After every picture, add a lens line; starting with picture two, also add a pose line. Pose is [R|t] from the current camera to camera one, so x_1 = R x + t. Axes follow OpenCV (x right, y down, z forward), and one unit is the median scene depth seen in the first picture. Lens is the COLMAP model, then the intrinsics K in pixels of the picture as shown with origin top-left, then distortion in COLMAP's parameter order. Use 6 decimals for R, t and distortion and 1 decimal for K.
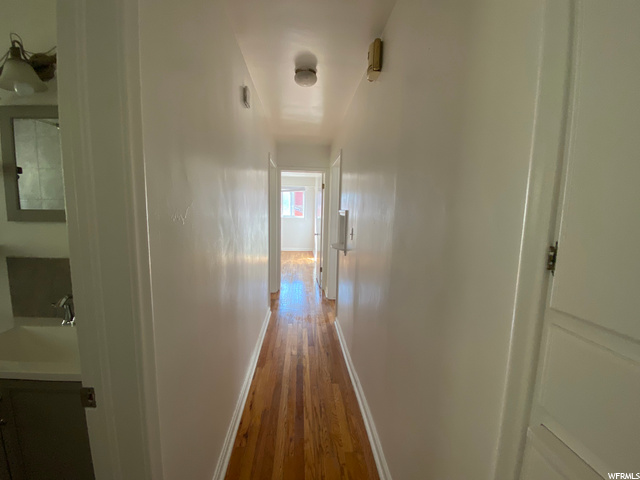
lens RADIAL K [[255.5, 0, 320.0], [0, 255.5, 240.0], [0, 0, 1]] dist [-0.002164, -0.000205]
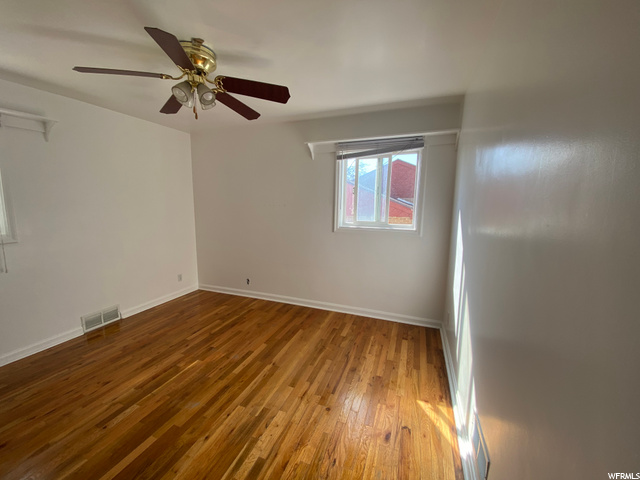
lens RADIAL K [[255.5, 0, 320.0], [0, 255.5, 240.0], [0, 0, 1]] dist [-0.002164, -0.000205]
pose [[0.914914, 0.042878, -0.401365, -0.041411], [-0.031092, 0.998874, 0.035836, -0.082755], [0.402449, -0.020307, 0.915217, 0.636819]]
